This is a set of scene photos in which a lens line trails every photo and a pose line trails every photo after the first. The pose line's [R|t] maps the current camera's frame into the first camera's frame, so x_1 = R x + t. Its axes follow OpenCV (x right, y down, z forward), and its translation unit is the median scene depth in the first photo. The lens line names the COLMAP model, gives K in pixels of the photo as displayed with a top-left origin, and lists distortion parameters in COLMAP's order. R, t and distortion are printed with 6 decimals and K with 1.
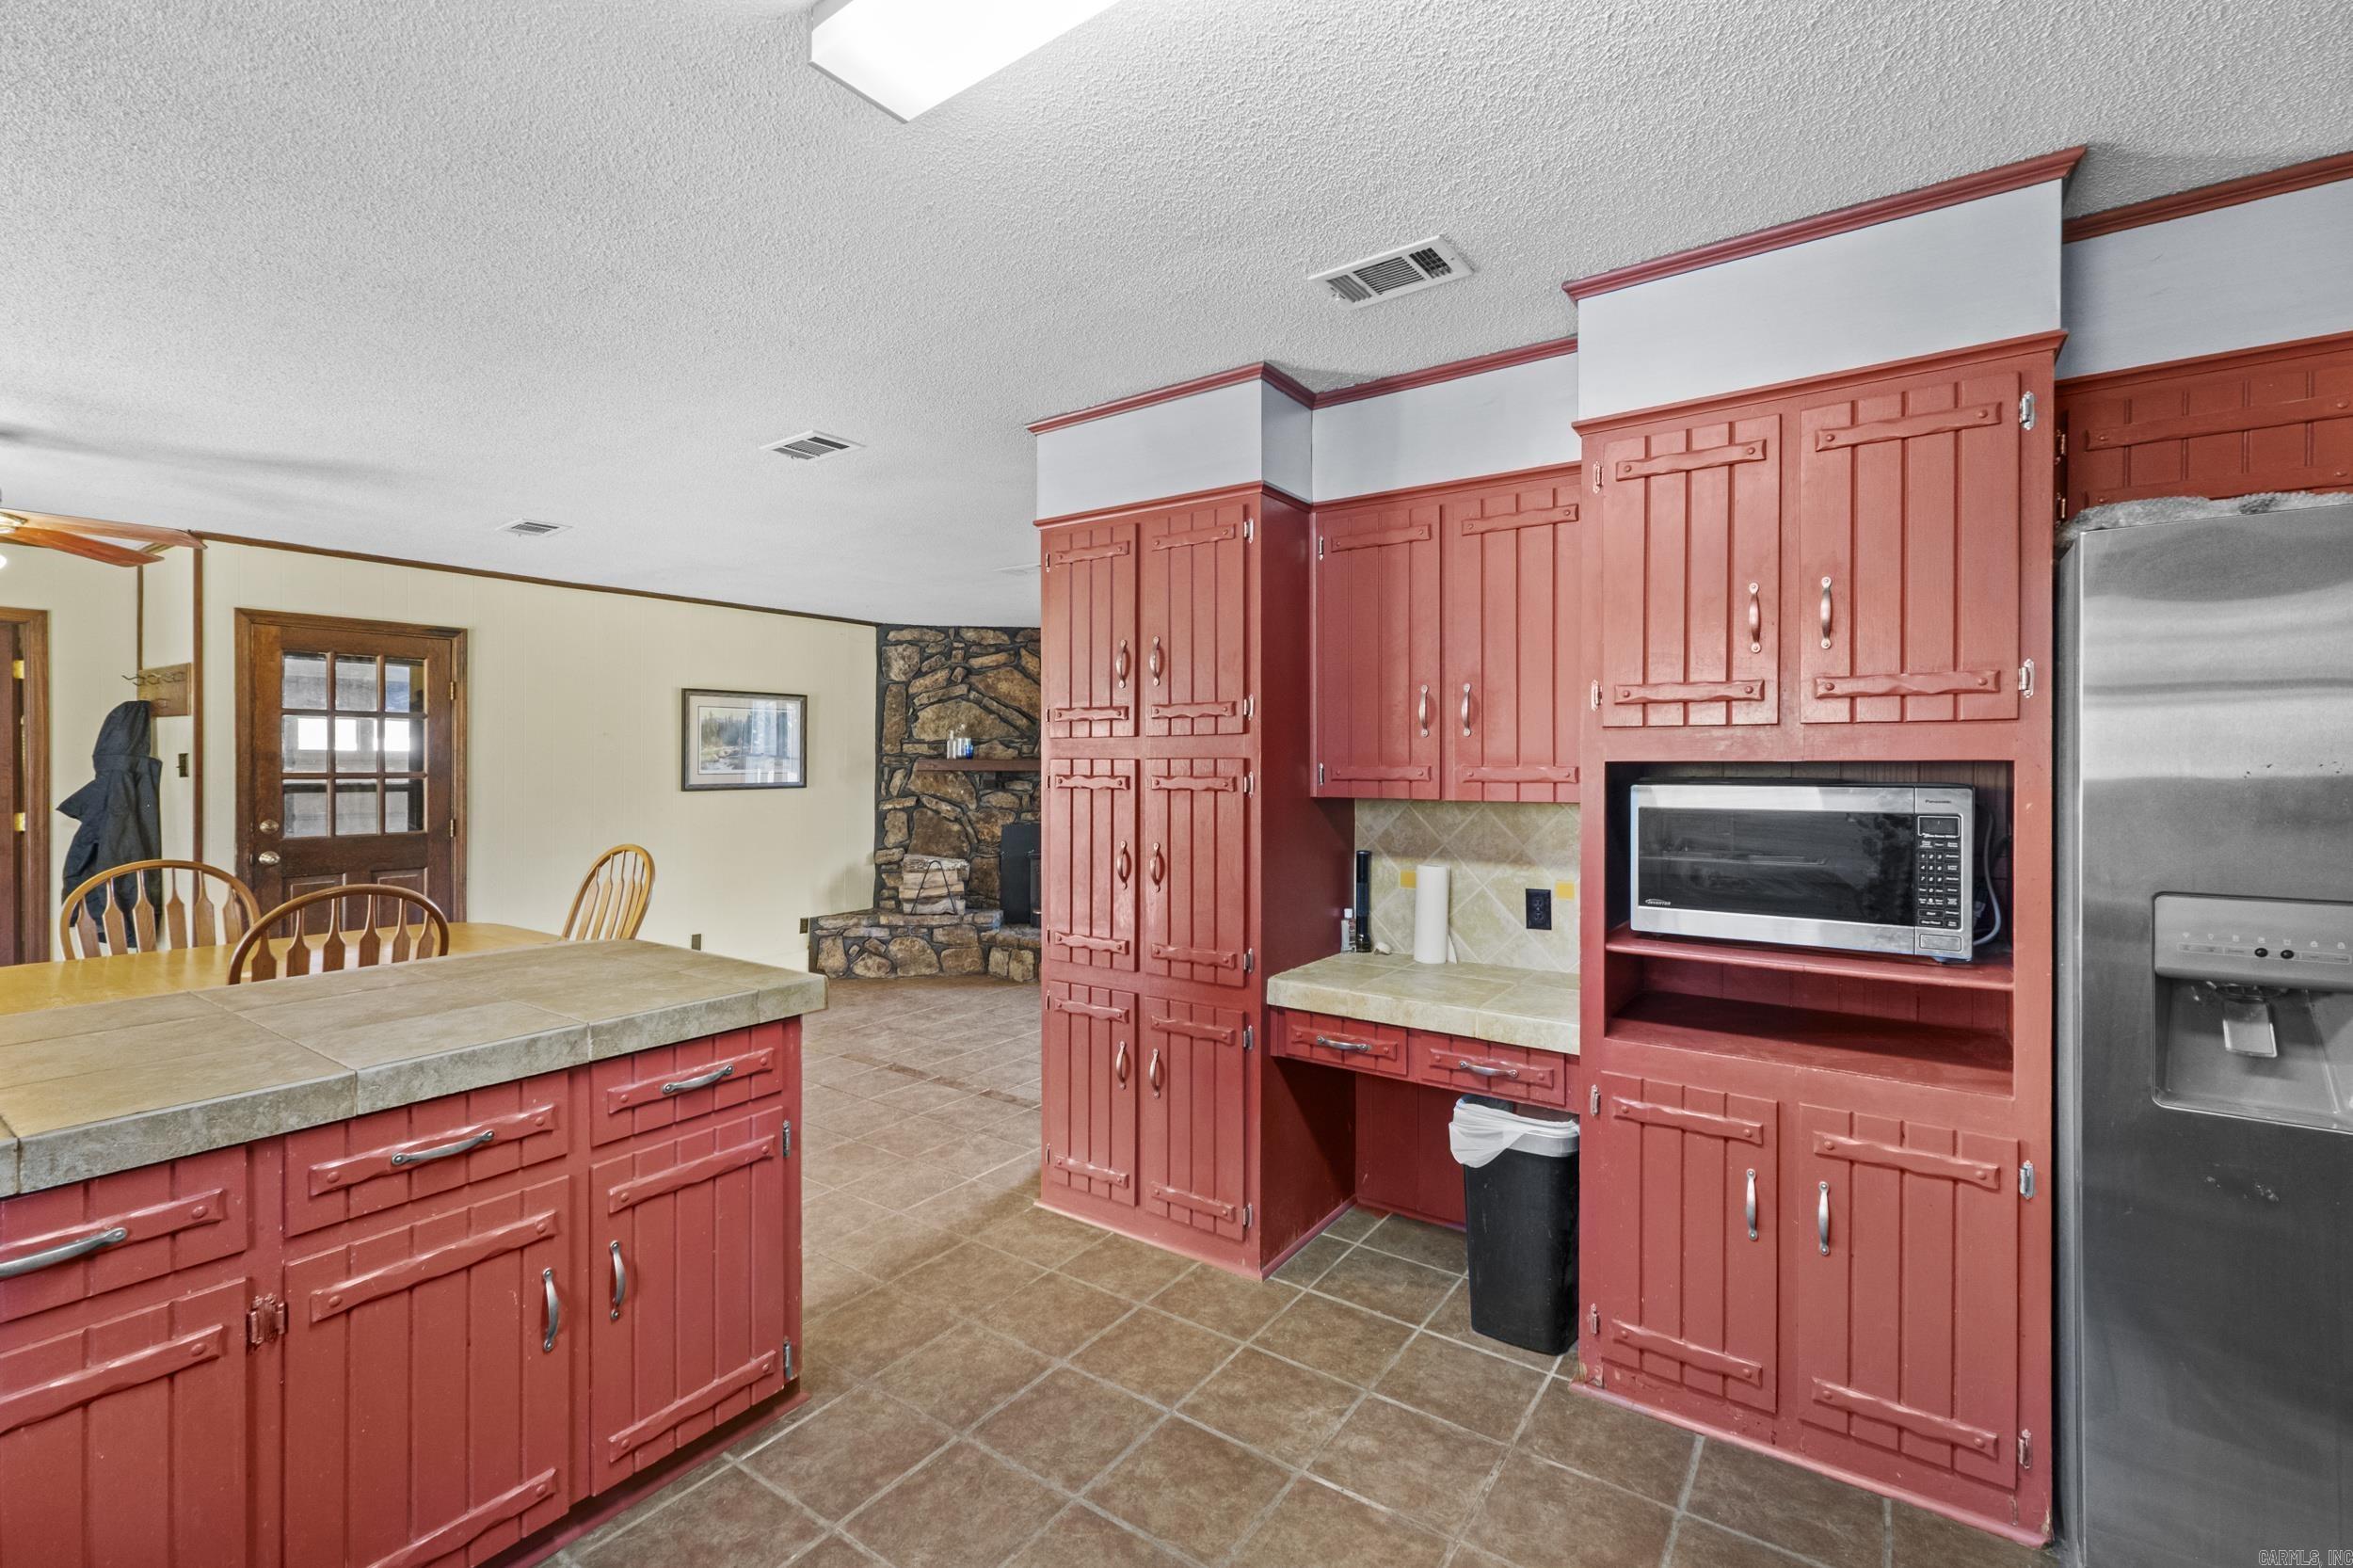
lens RADIAL K [[1029.5, 0, 1176.3], [0, 1029.5, 768.0], [0, 0, 1]] dist [0.002520, 0.000284]
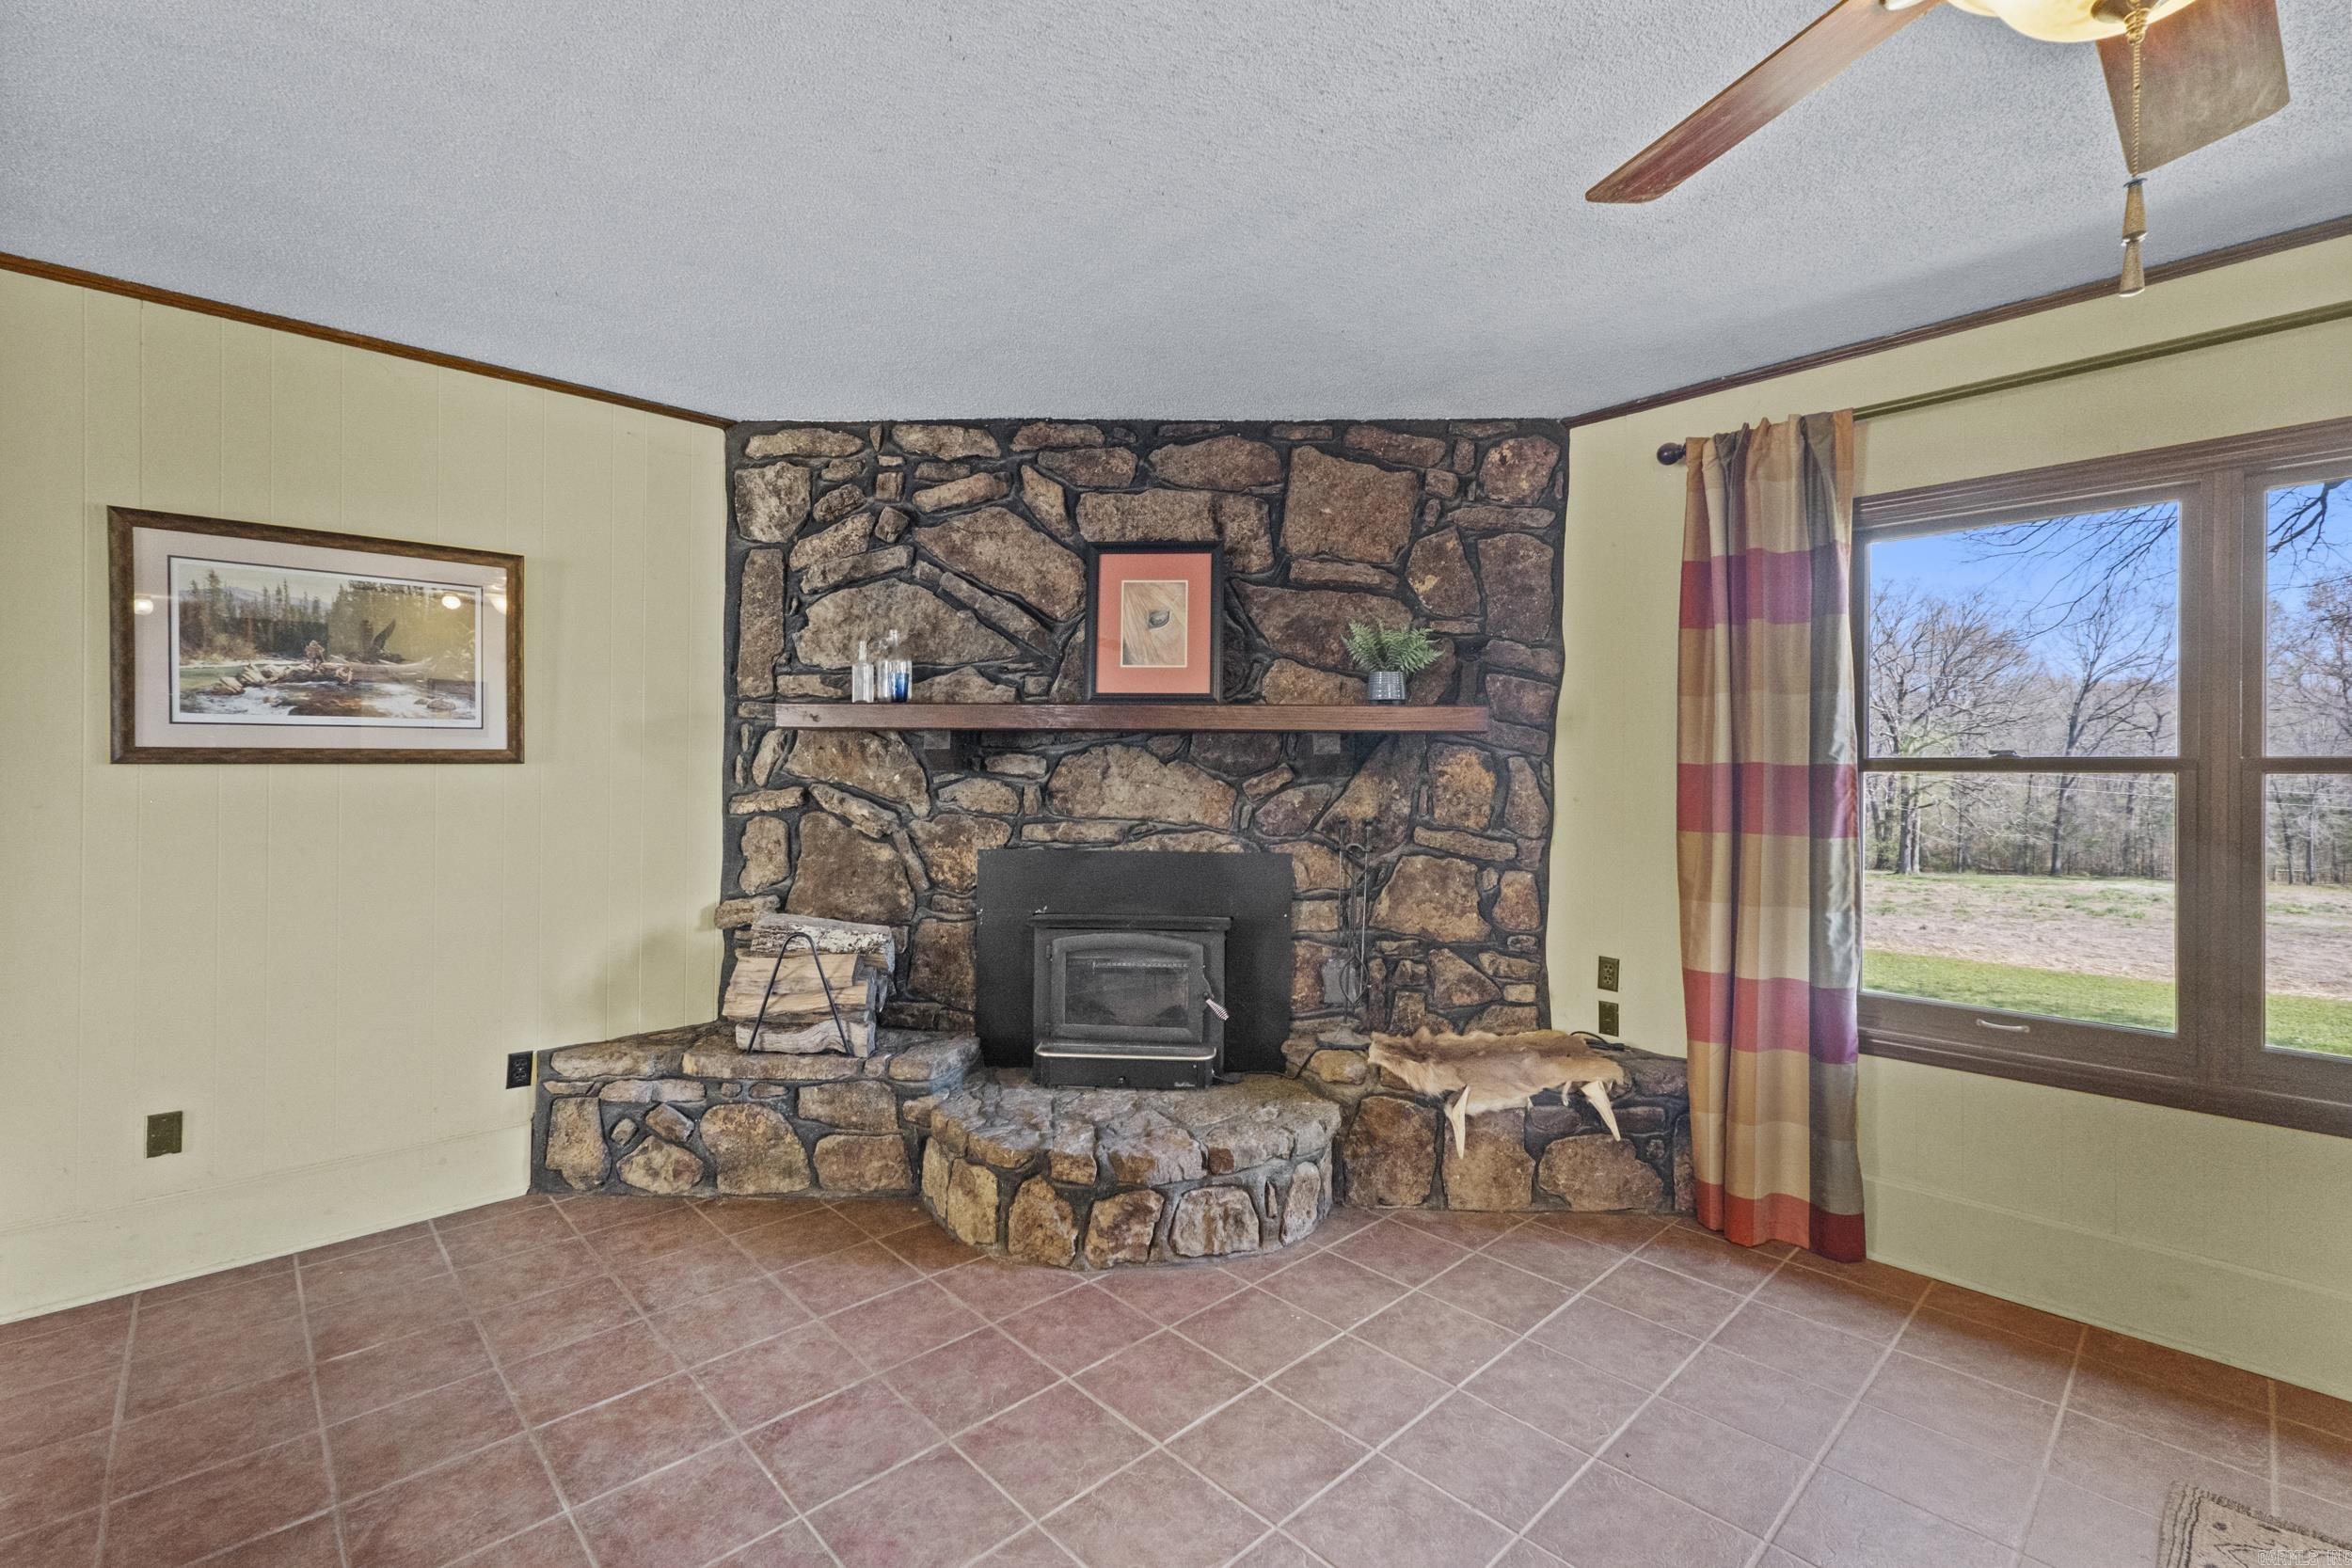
lens RADIAL K [[1029.0, 0, 1169.3], [0, 1029.0, 769.4], [0, 0, 1]] dist [0.002520, 0.000284]
pose [[0.978154, 0.001497, -0.207874, 0.008434], [-0.002381, 0.999989, -0.004003, 0.021241], [0.207866, 0.004411, 0.978147, 0.576926]]
